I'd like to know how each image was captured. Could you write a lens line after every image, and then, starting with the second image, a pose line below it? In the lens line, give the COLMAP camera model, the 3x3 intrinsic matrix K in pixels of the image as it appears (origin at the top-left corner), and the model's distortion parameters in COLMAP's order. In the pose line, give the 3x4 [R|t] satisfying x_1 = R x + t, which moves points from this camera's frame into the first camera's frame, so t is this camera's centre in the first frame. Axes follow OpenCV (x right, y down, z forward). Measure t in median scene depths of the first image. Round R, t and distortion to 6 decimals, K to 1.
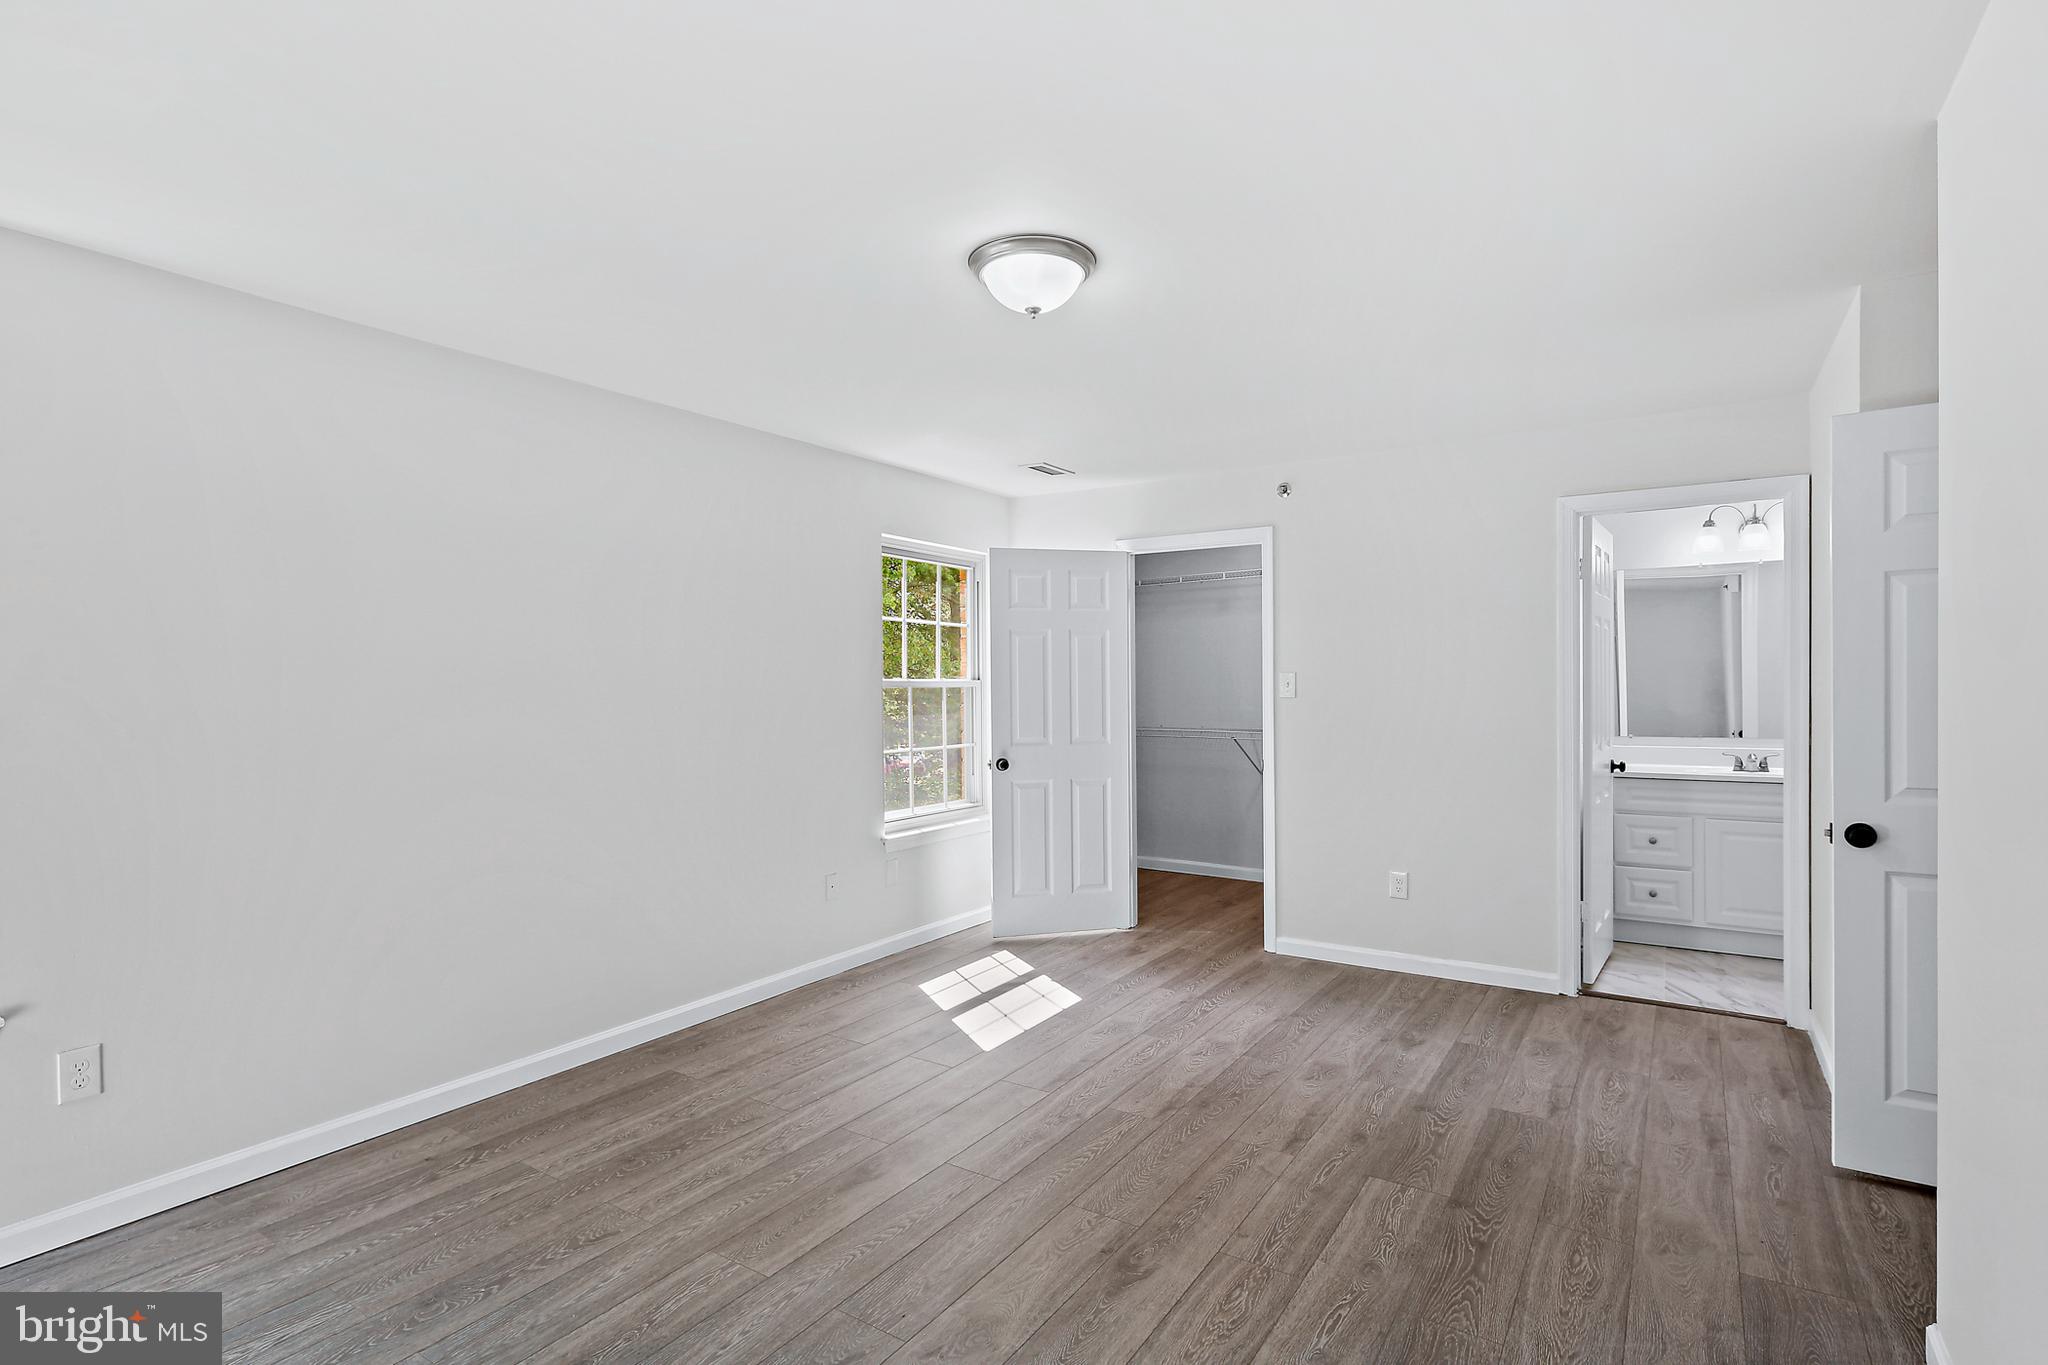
lens RADIAL K [[1004.9, 0, 1010.0], [0, 1004.9, 689.1], [0, 0, 1]] dist [0.007534, -0.005565]
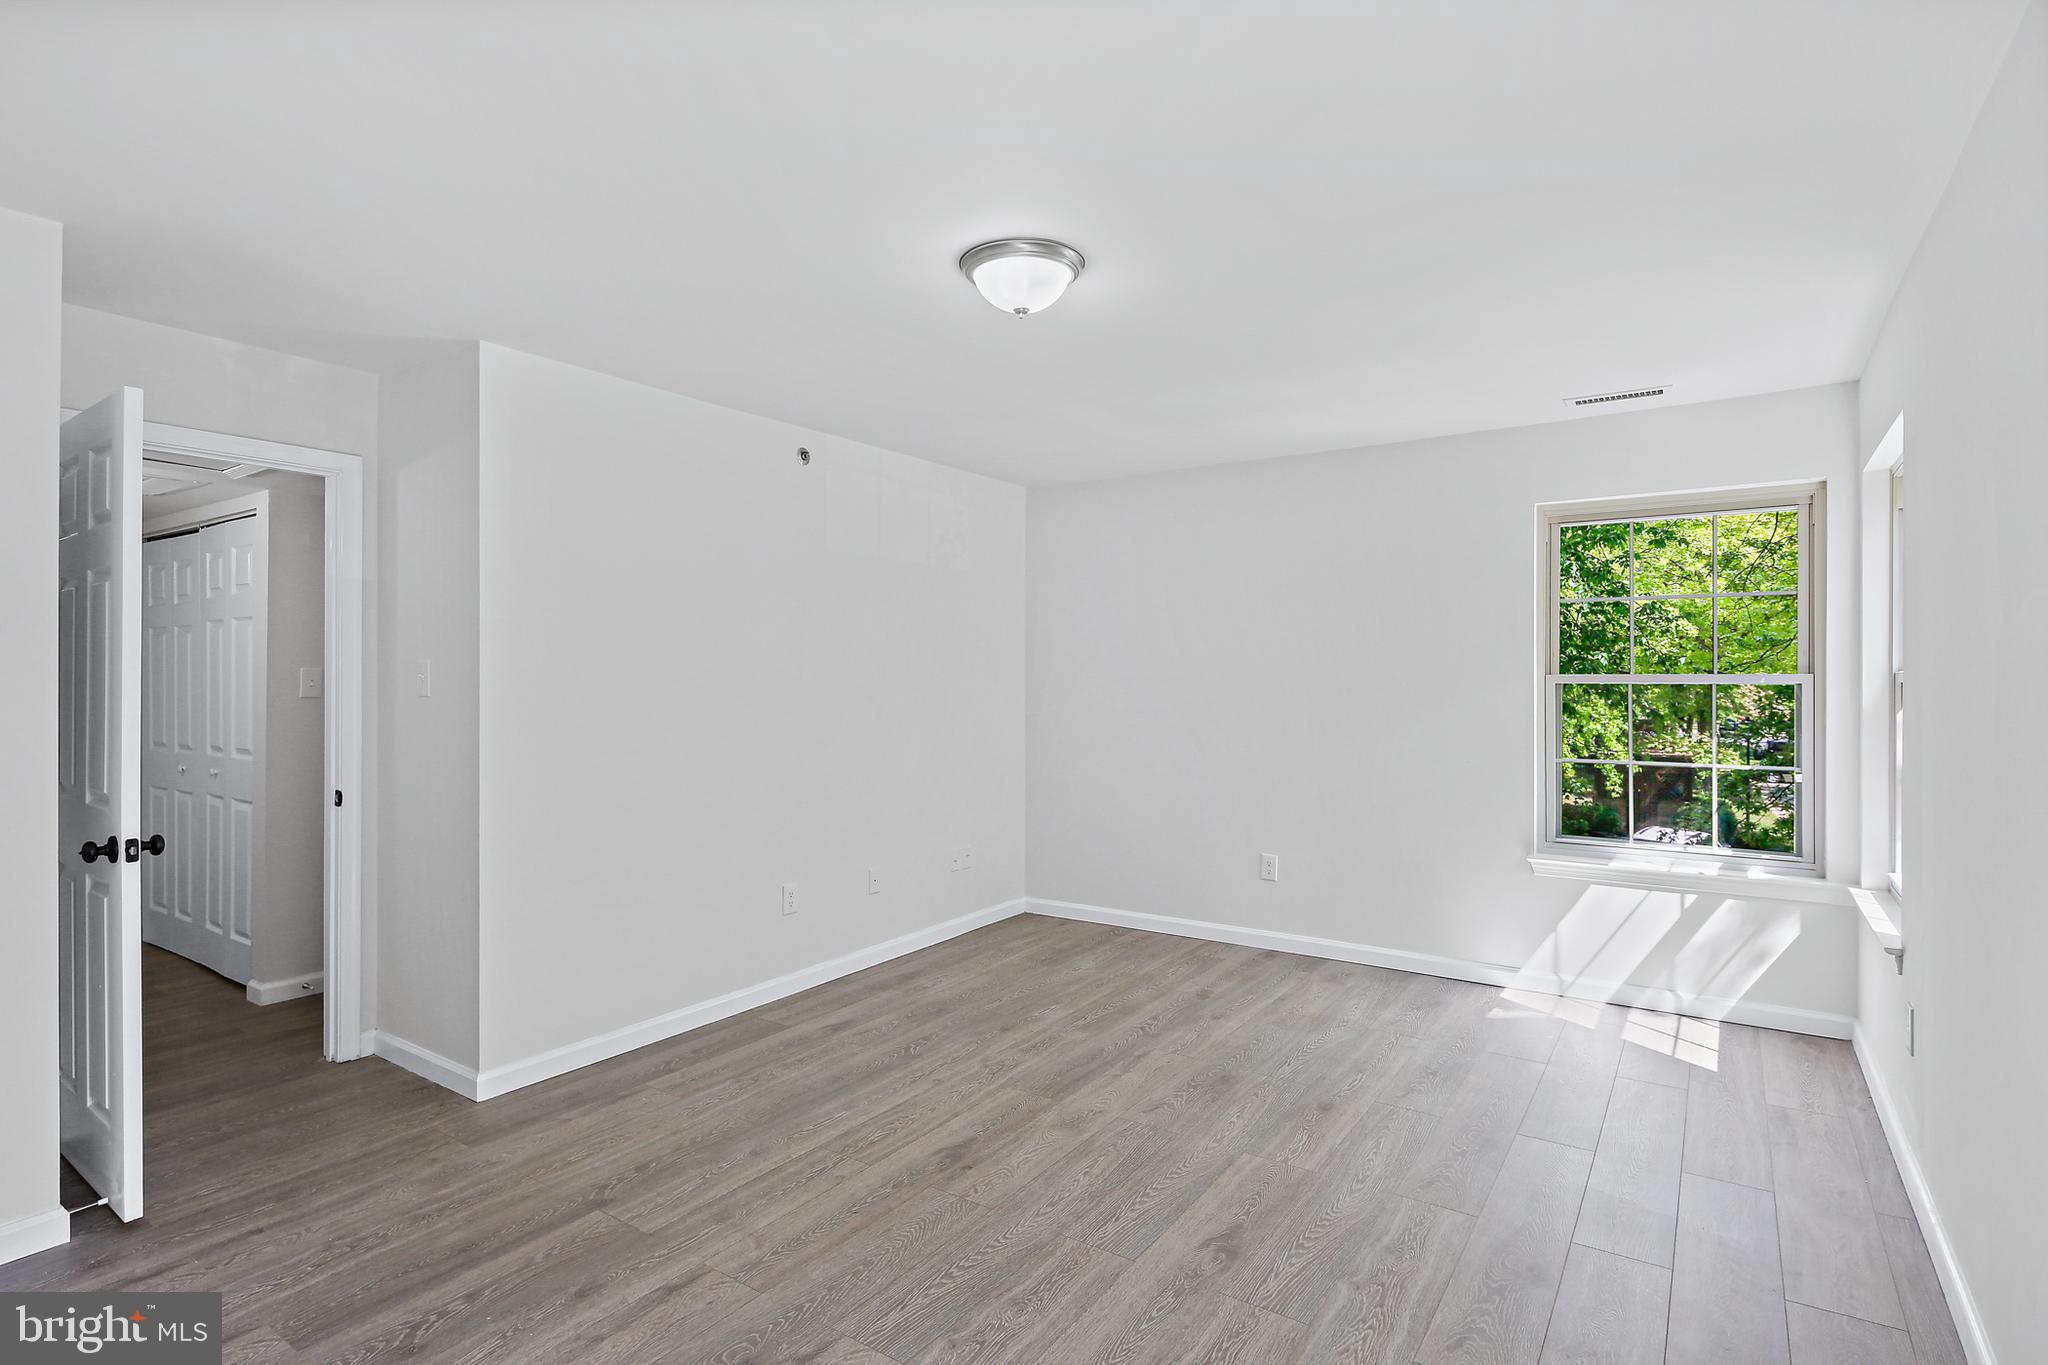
lens RADIAL K [[1004.9, 0, 1025.9], [0, 1004.9, 680.6], [0, 0, 1]] dist [0.007534, -0.005565]
pose [[-0.999956, 0.009421, -0.000106, 0.014230], [0.009420, 0.999936, 0.006264, -0.004589], [0.000165, 0.006263, -0.999980, 1.327502]]
